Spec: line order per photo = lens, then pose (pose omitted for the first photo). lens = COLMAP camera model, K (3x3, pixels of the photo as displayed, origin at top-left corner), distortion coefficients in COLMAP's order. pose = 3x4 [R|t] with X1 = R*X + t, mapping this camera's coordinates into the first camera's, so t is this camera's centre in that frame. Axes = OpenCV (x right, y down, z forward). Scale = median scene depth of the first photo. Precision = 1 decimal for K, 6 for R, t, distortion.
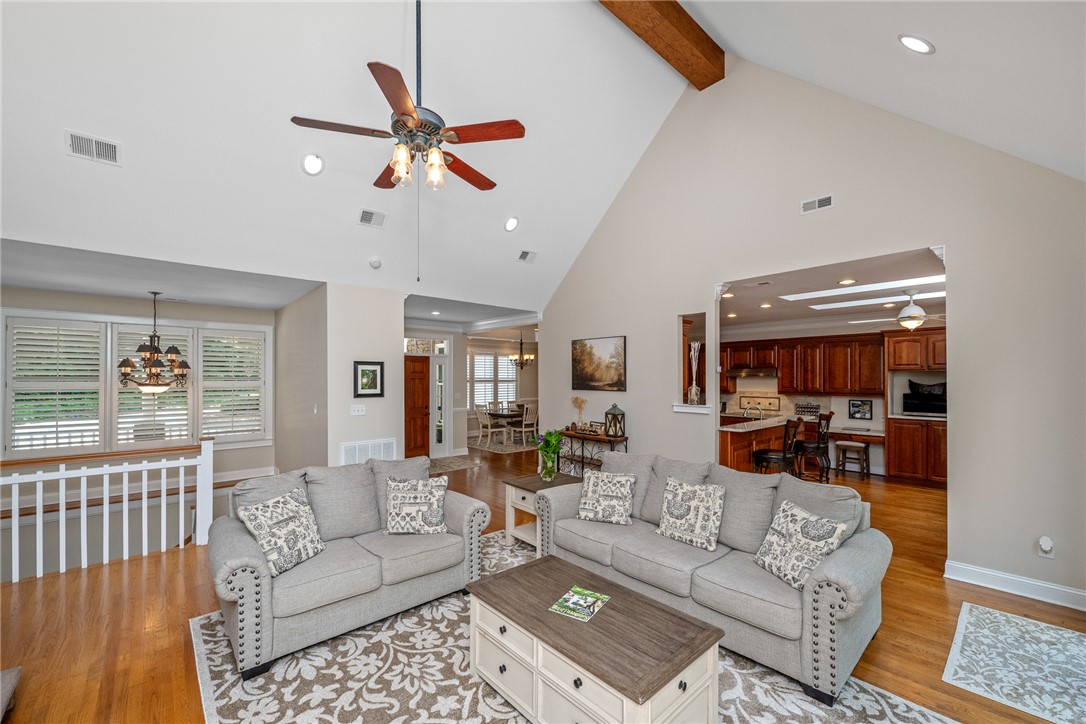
lens RADIAL K [[433.9, 0, 546.3], [0, 433.9, 373.6], [0, 0, 1]] dist [-0.001613, -0.000004]
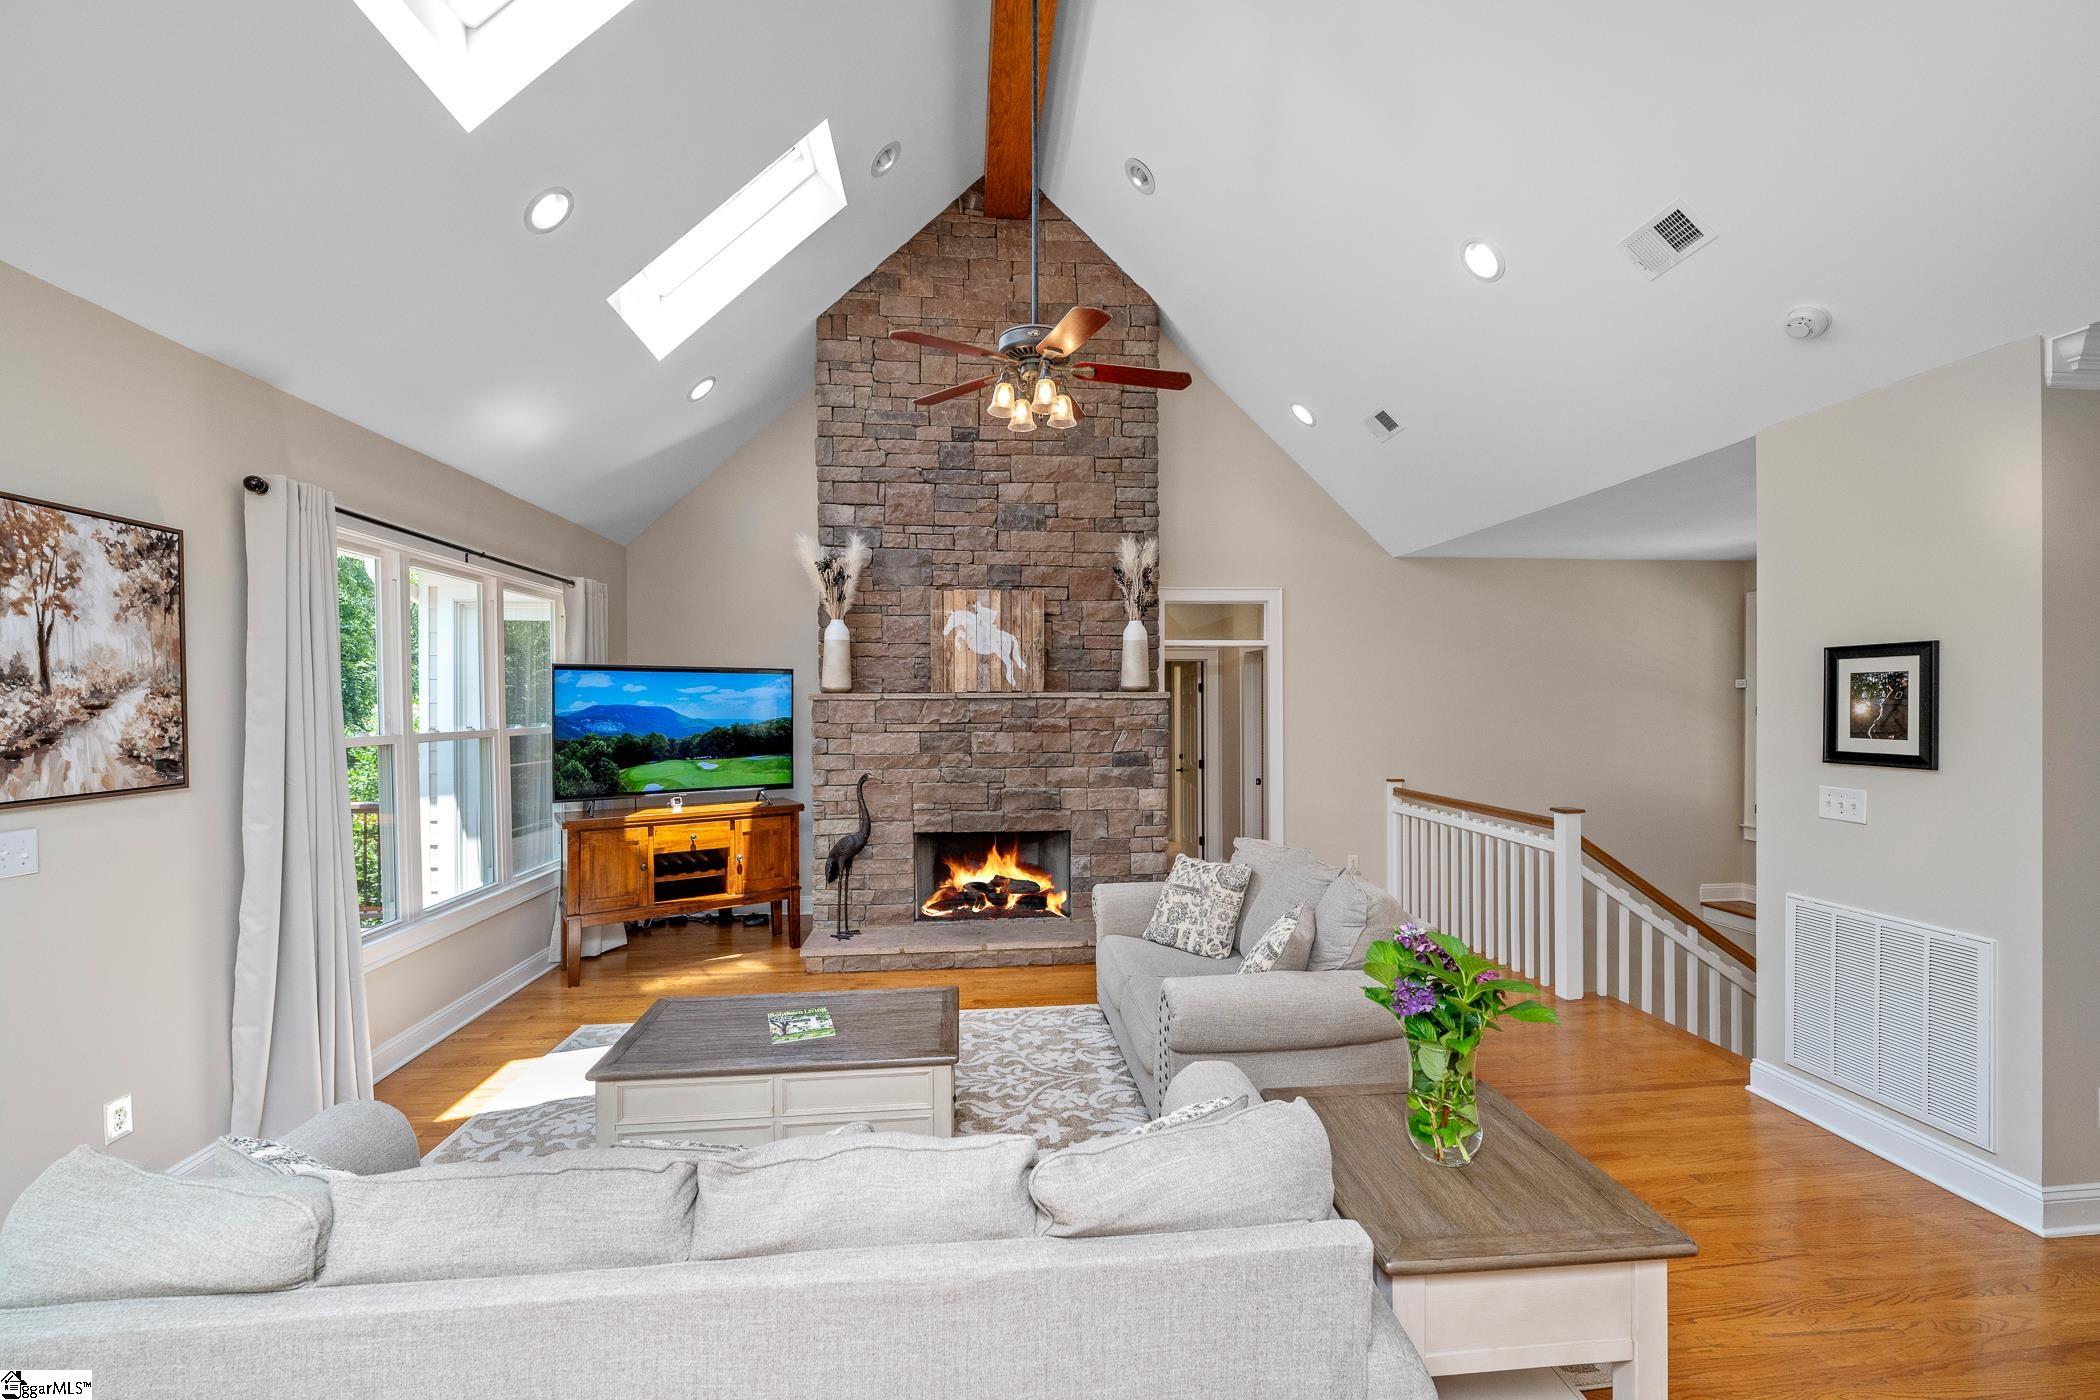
lens RADIAL K [[841.2, 0, 1042.6], [0, 841.2, 707.0], [0, 0, 1]] dist [0.000236, 0.000205]
pose [[-0.602629, 0.010362, -0.797954, 0.321033], [0.013651, 0.999903, 0.002675, 0.004522], [0.797905, -0.009280, -0.602712, 0.740142]]
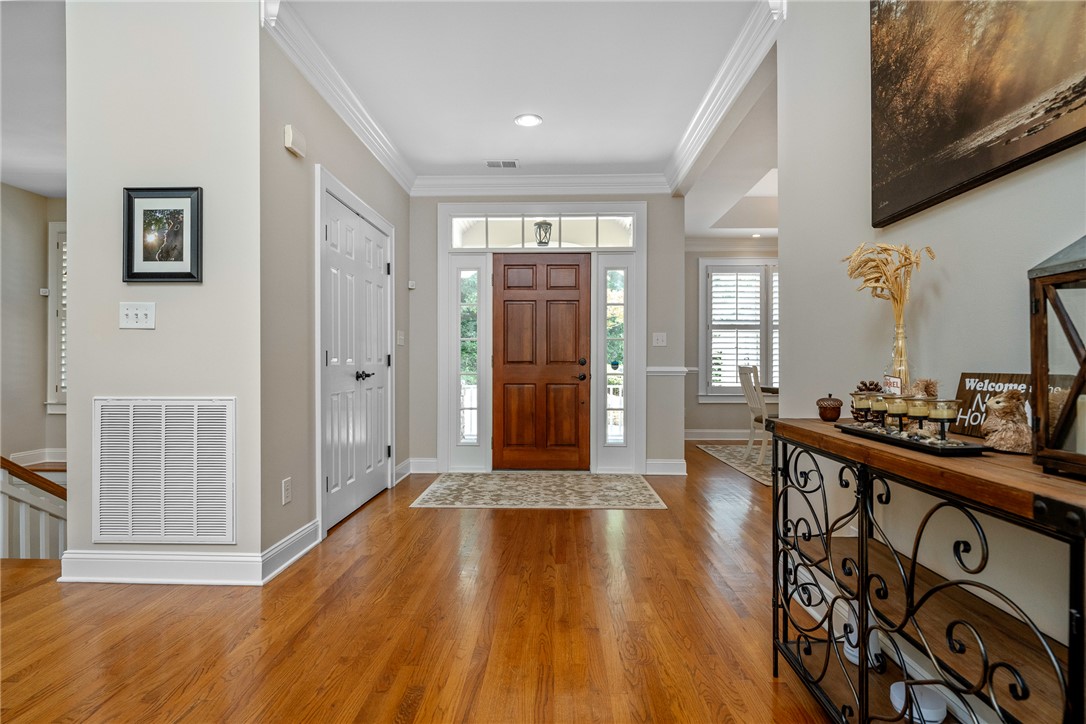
lens RADIAL K [[541.7, 0, 542.0], [0, 541.7, 367.0], [0, 0, 1]] dist [-0.001005, -0.001359]
pose [[0.714737, 0.000999, -0.699393, 0.132608], [0.006125, 0.999952, 0.007688, 0.105527], [0.699367, -0.009779, 0.714696, 0.740292]]
